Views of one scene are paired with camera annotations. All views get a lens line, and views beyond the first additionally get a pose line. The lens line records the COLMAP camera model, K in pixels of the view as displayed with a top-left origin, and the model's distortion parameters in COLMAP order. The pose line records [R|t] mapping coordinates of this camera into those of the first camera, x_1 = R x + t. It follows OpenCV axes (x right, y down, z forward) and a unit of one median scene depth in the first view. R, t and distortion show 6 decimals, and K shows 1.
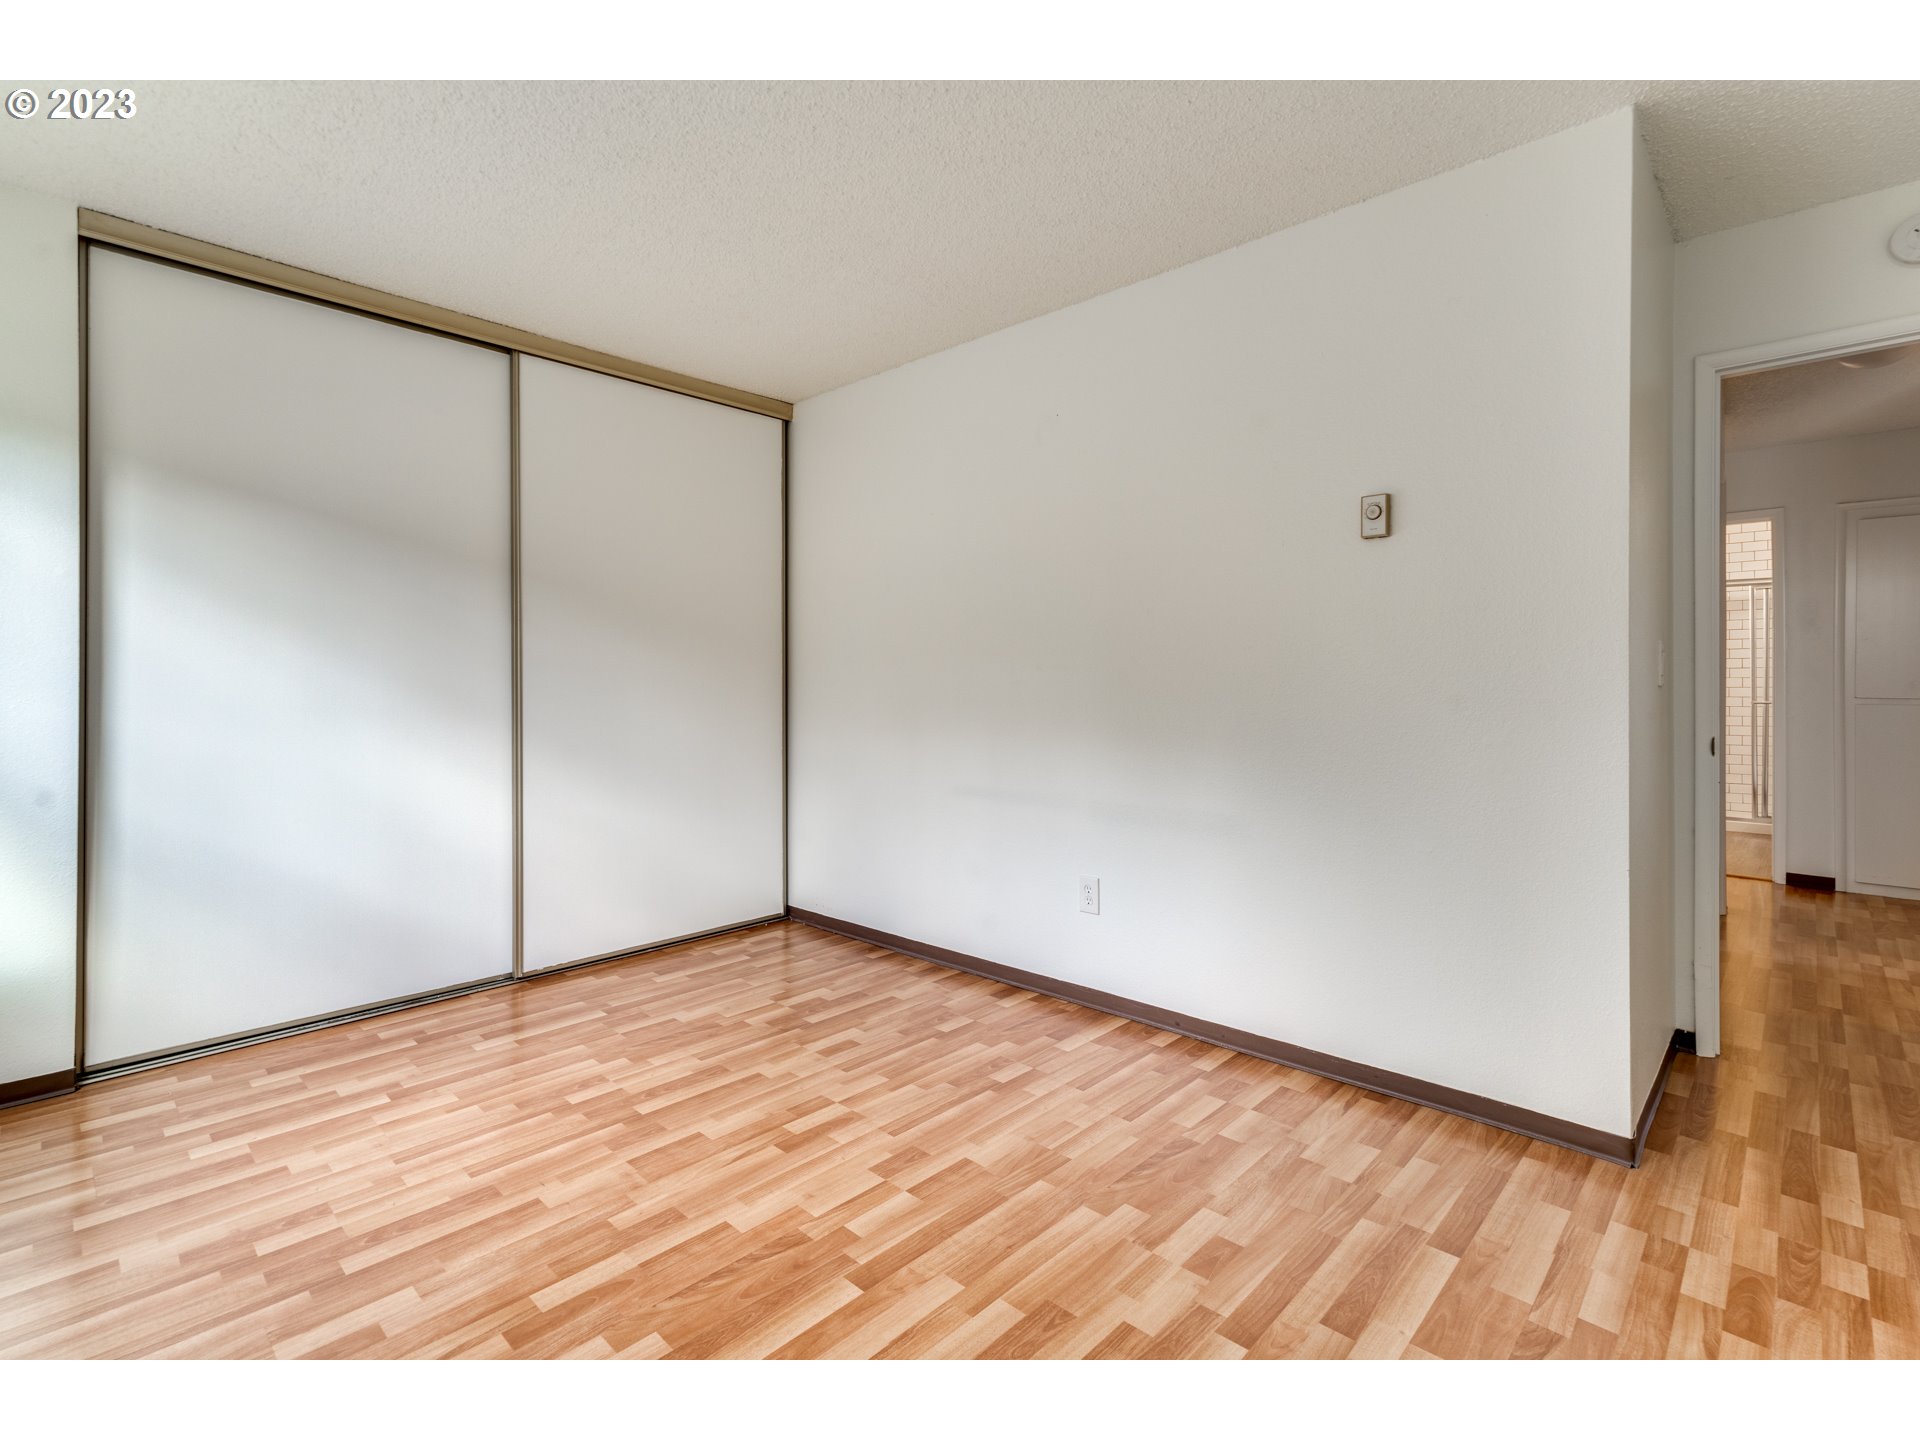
lens RADIAL K [[888.5, 0, 968.9], [0, 888.5, 704.0], [0, 0, 1]] dist [0.003772, -0.001013]
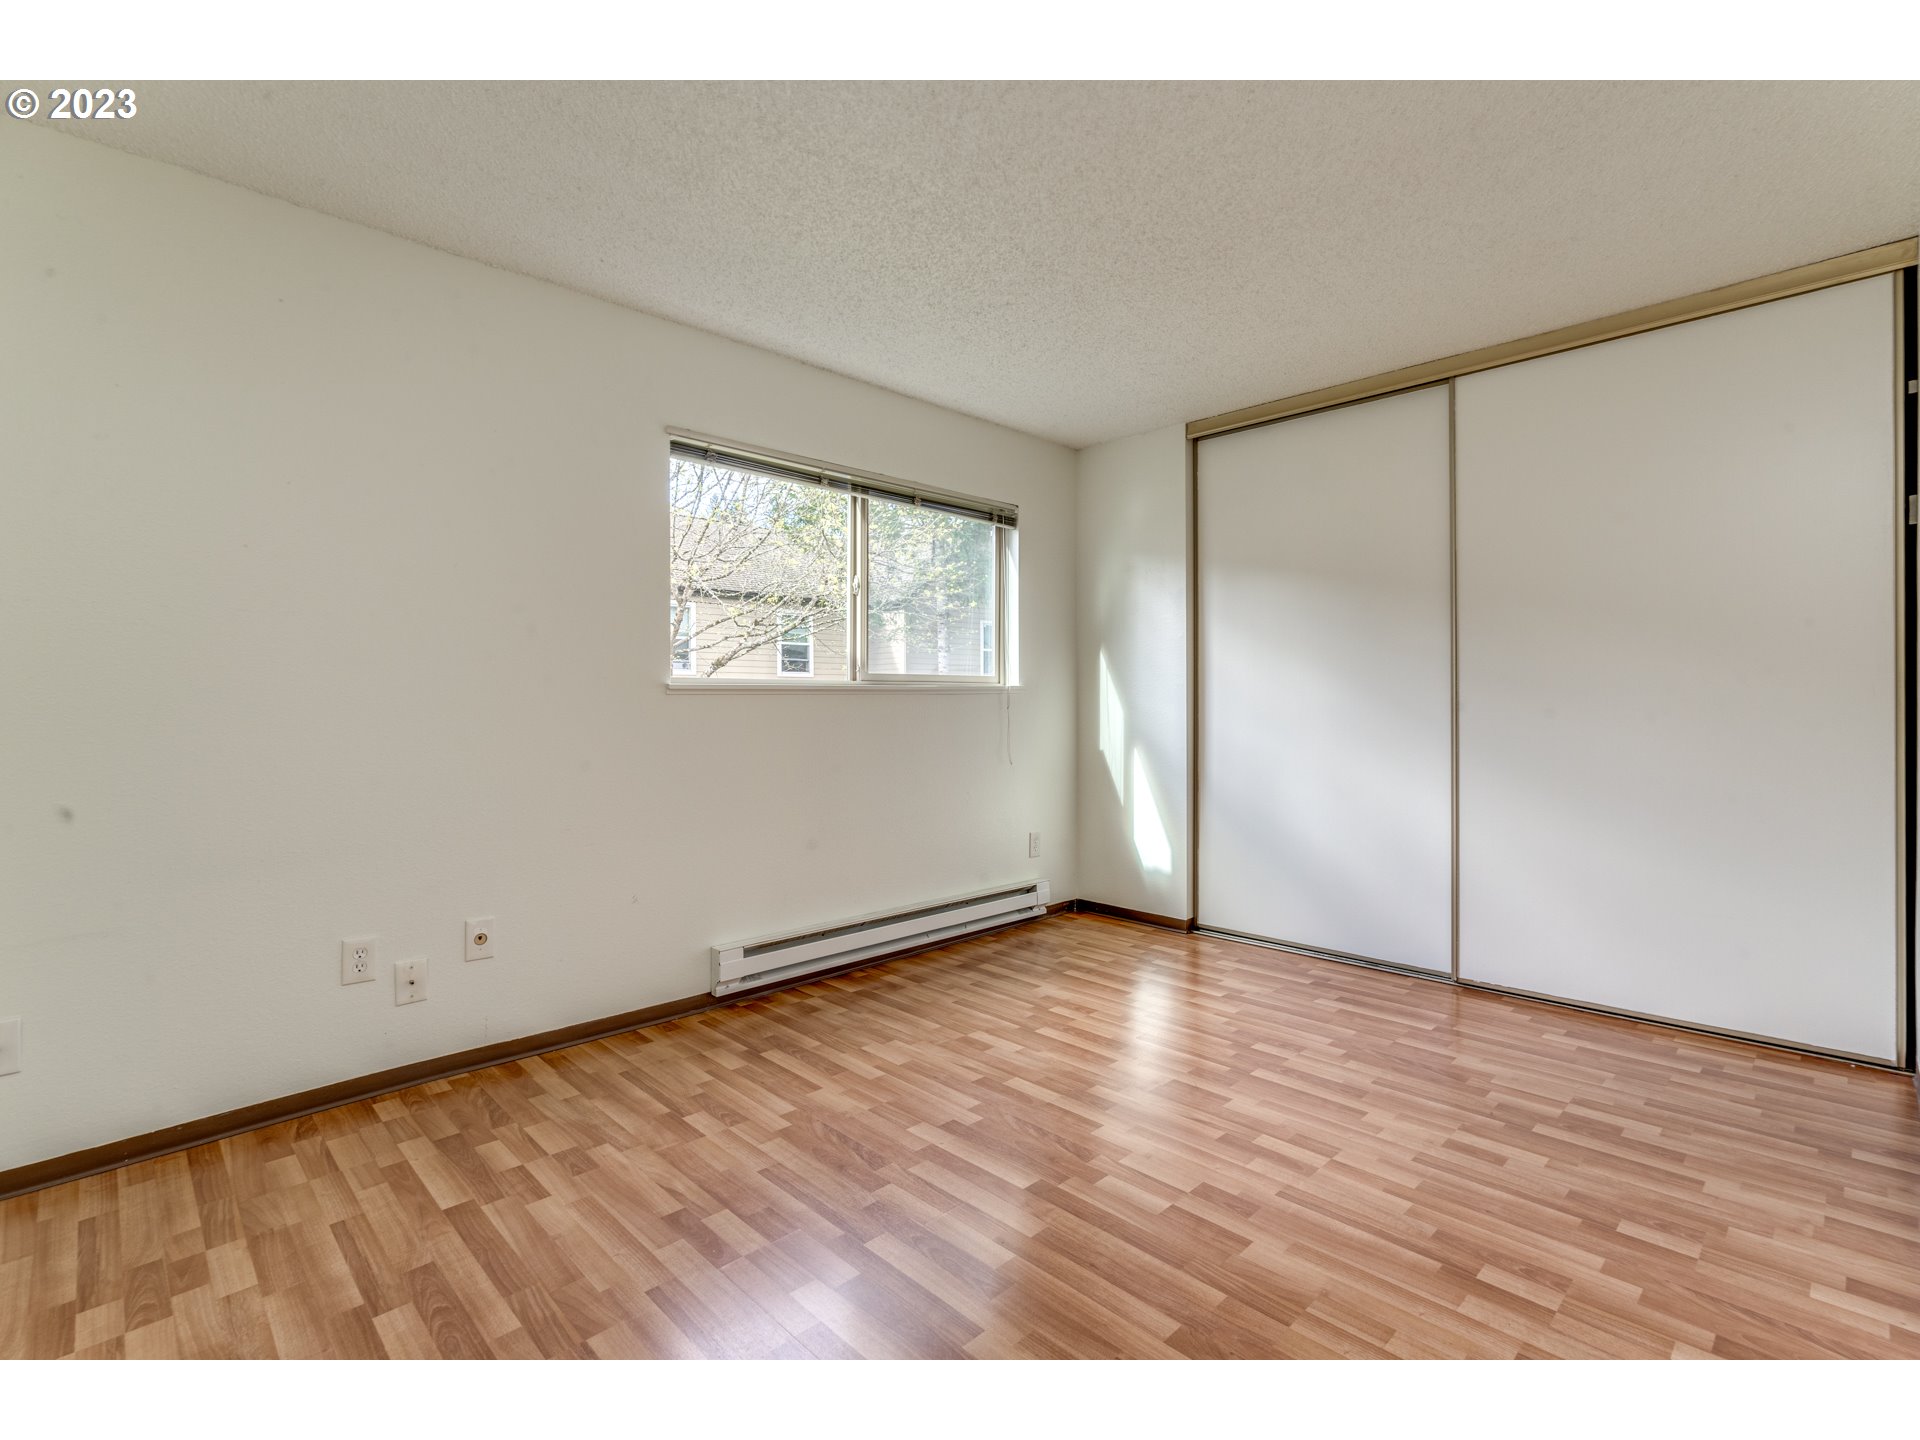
lens RADIAL K [[888.5, 0, 969.0], [0, 888.5, 711.3], [0, 0, 1]] dist [0.003772, -0.001013]
pose [[-0.033088, 0.011153, -0.999390, 0.640789], [-0.015865, 0.999806, 0.011683, -0.010219], [0.999327, 0.016242, -0.032905, 0.547676]]
